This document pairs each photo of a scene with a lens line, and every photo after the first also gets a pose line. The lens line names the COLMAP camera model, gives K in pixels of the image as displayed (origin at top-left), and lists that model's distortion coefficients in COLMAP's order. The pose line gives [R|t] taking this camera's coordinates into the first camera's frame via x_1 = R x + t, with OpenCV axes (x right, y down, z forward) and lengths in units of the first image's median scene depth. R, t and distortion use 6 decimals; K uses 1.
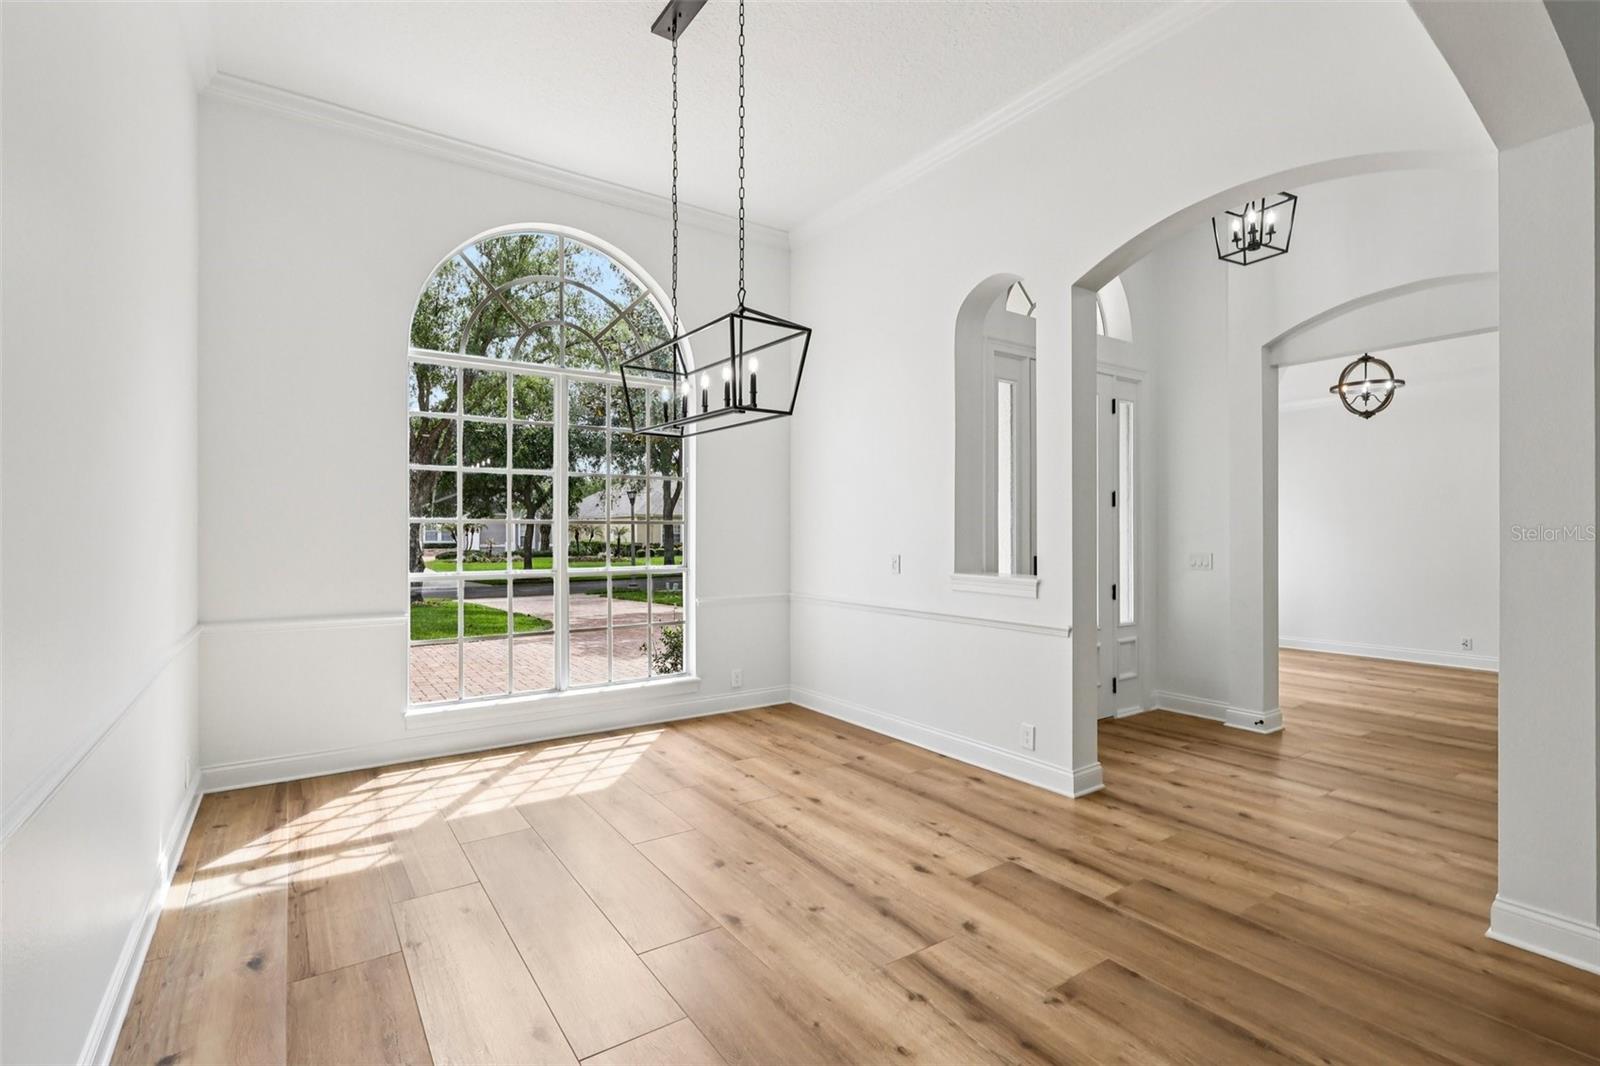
lens RADIAL K [[745.4, 0, 802.1], [0, 745.4, 527.4], [0, 0, 1]] dist [-0.000451, 0.000403]
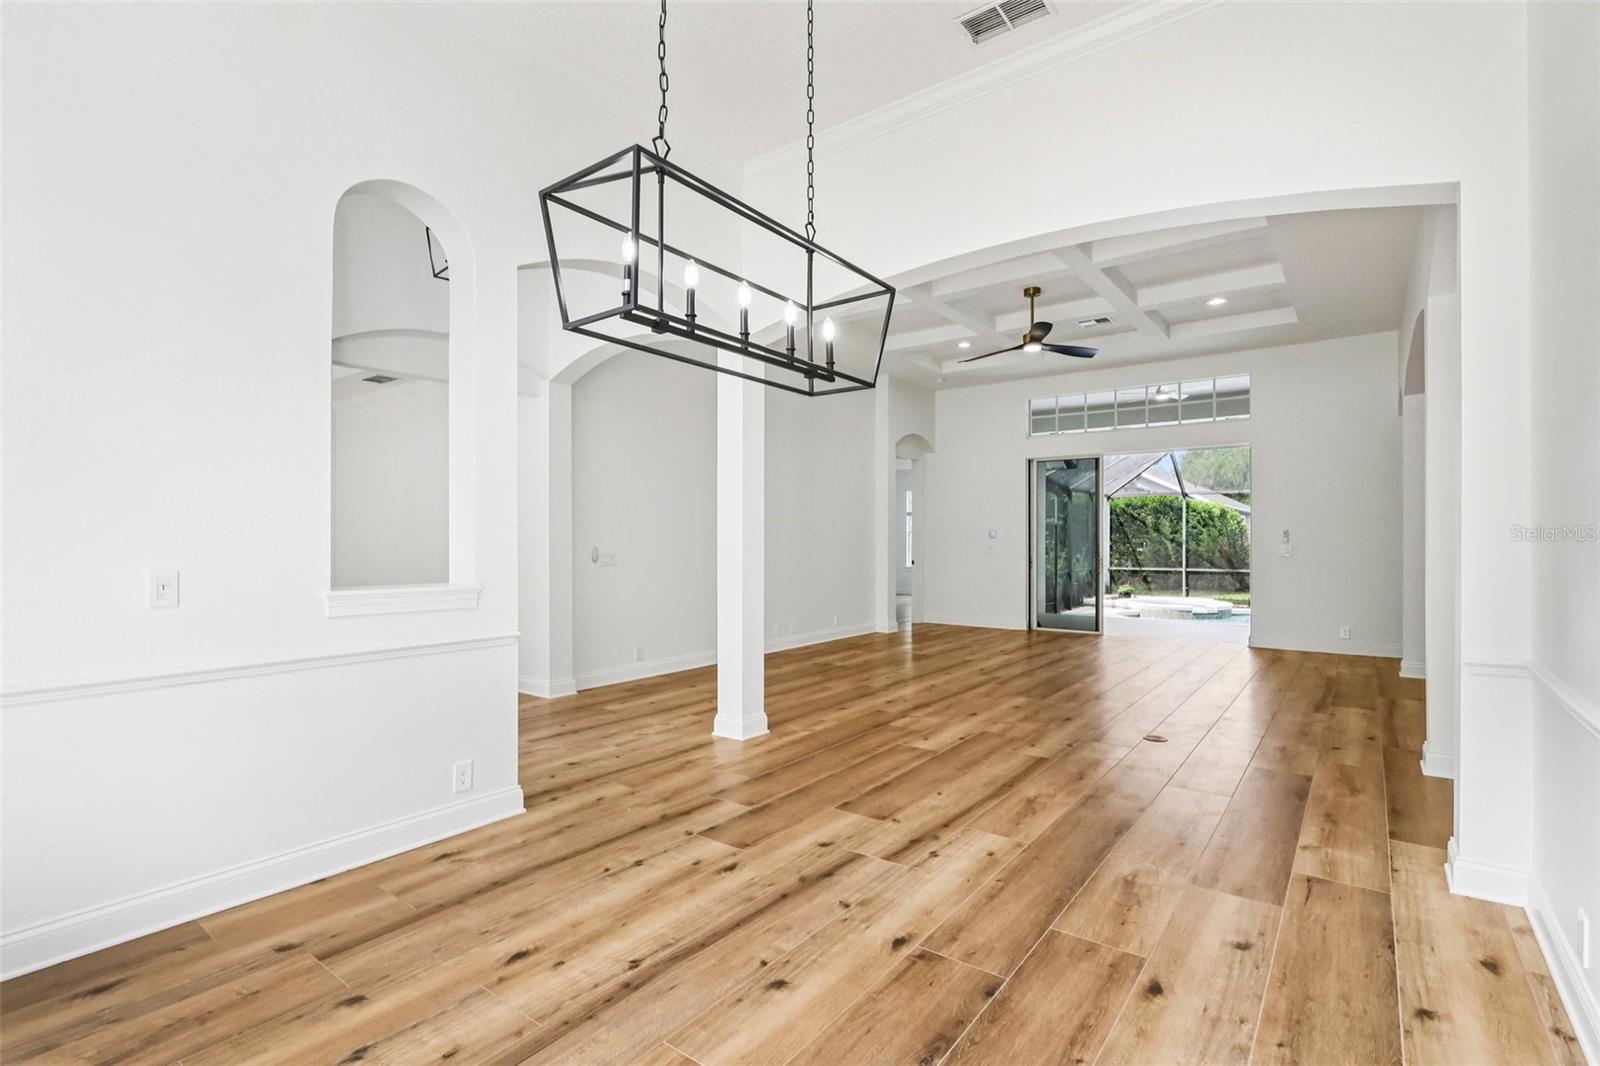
lens RADIAL K [[745.4, 0, 799.0], [0, 745.4, 543.2], [0, 0, 1]] dist [-0.000451, 0.000403]
pose [[-0.312895, -0.004313, 0.949778, -0.709433], [-0.008794, 0.999960, 0.001644, 0.019449], [-0.949747, -0.007838, -0.312921, 1.070964]]
